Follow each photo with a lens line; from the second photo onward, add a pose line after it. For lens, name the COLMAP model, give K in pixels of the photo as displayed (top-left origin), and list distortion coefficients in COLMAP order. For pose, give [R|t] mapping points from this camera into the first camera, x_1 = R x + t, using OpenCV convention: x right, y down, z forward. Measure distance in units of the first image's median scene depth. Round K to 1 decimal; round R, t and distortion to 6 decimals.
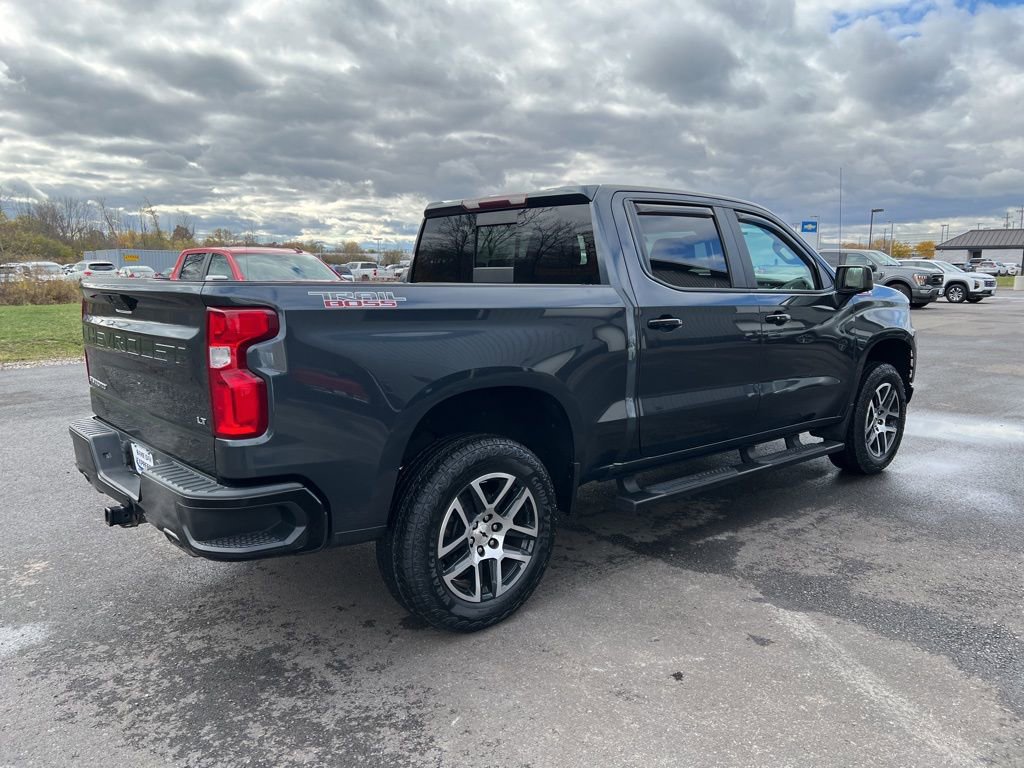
lens RADIAL K [[769.8, 0, 517.3], [0, 769.8, 383.9], [0, 0, 1]] dist [0.049005, -0.050585]
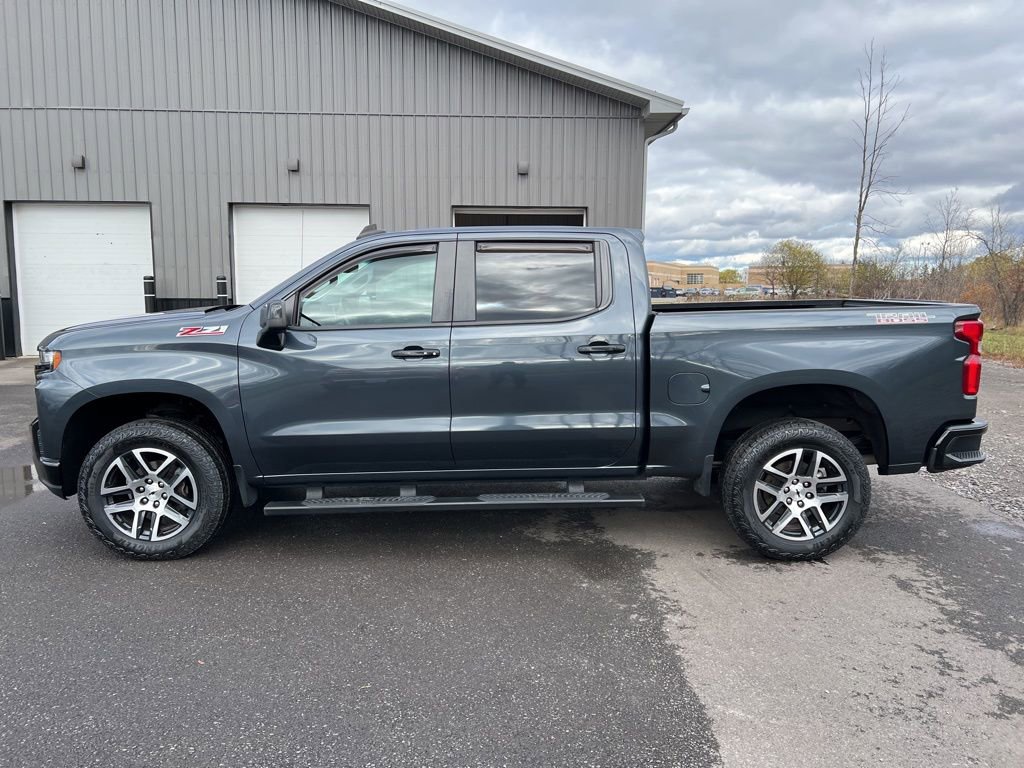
lens RADIAL K [[769.8, 0, 508.3], [0, 769.8, 378.5], [0, 0, 1]] dist [0.049005, -0.050585]
pose [[-0.751166, -0.076696, 0.655643, -1.005271], [0.102426, 0.967656, 0.230544, -0.468289], [-0.652119, 0.240332, -0.719015, 2.940991]]
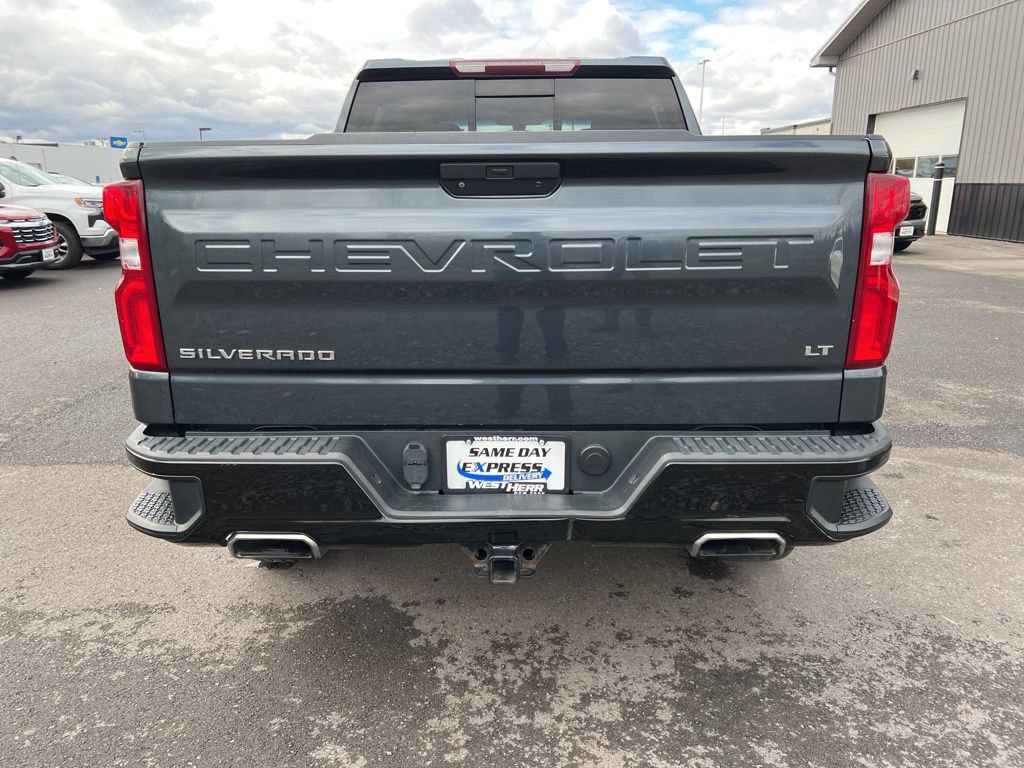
lens RADIAL K [[769.8, 0, 504.6], [0, 769.8, 385.5], [0, 0, 1]] dist [0.049005, -0.050585]
pose [[0.681183, -0.184335, 0.708527, -0.943230], [0.113285, 0.982666, 0.146744, -0.045166], [-0.723295, -0.019694, 0.690258, 0.648589]]
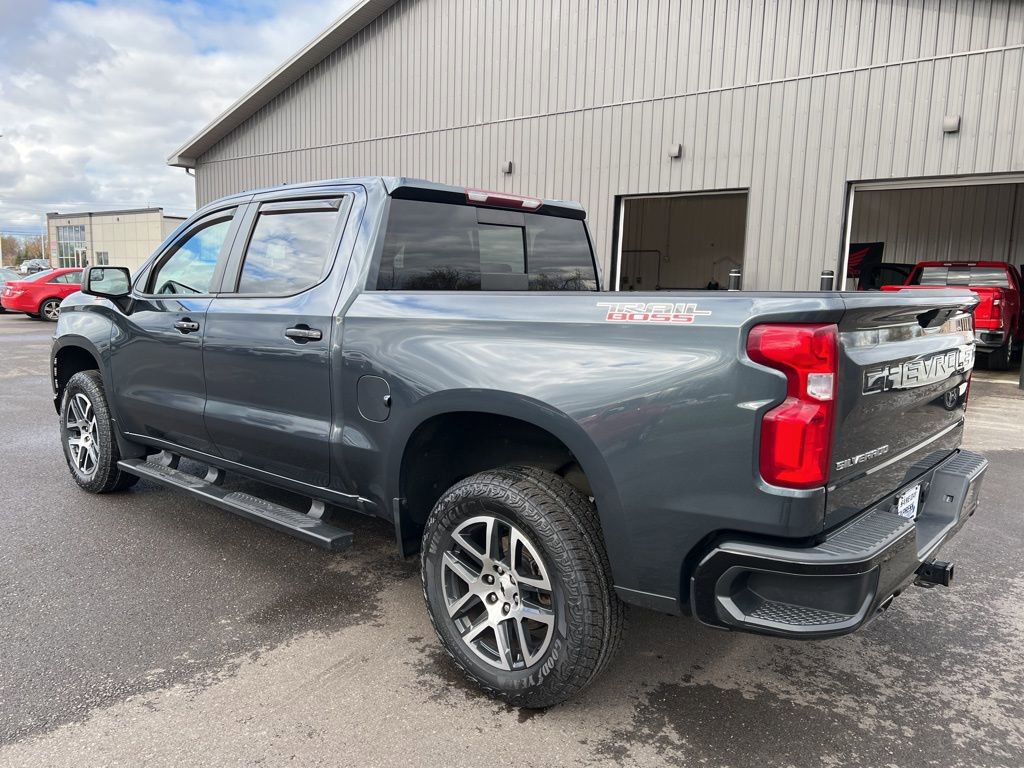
lens RADIAL K [[769.8, 0, 503.3], [0, 769.8, 378.7], [0, 0, 1]] dist [0.049005, -0.050585]
pose [[-0.110856, -0.127450, 0.985630, -1.337549], [0.129864, 0.981382, 0.141507, -0.228239], [-0.985315, 0.143685, -0.092241, 1.597901]]
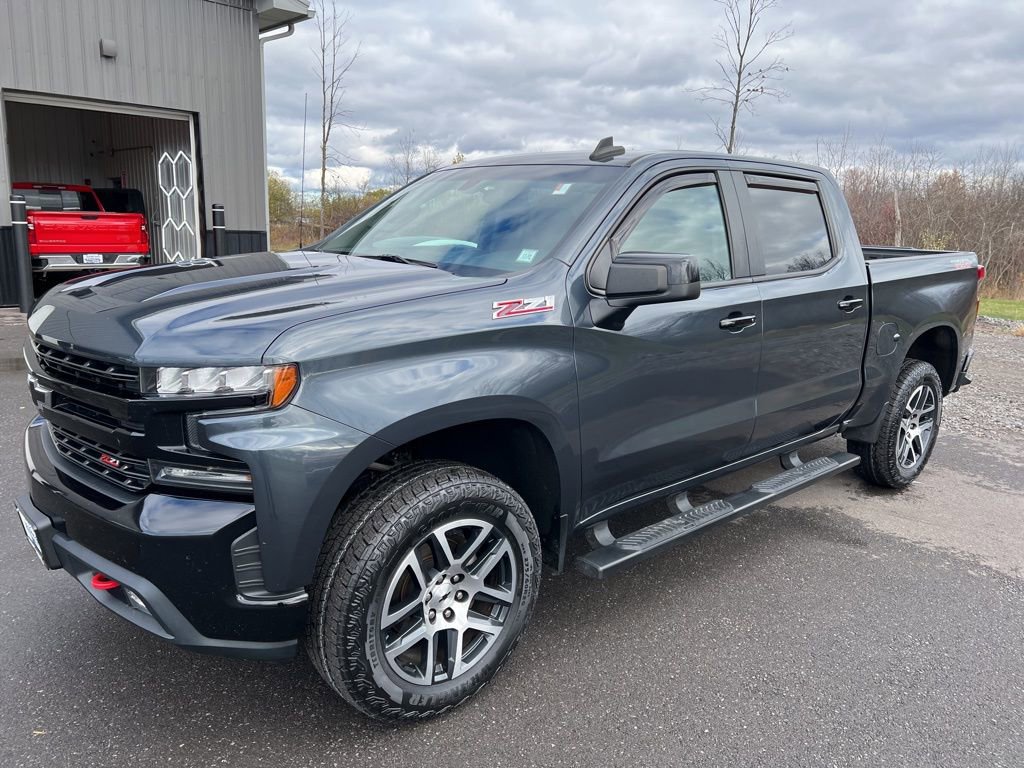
lens RADIAL K [[769.8, 0, 508.5], [0, 769.8, 388.7], [0, 0, 1]] dist [0.049005, -0.050585]
pose [[-0.999616, -0.025558, -0.010711, 0.413257], [-0.027699, 0.933075, 0.358614, -0.494159], [0.000828, 0.358773, -0.933425, 3.066968]]
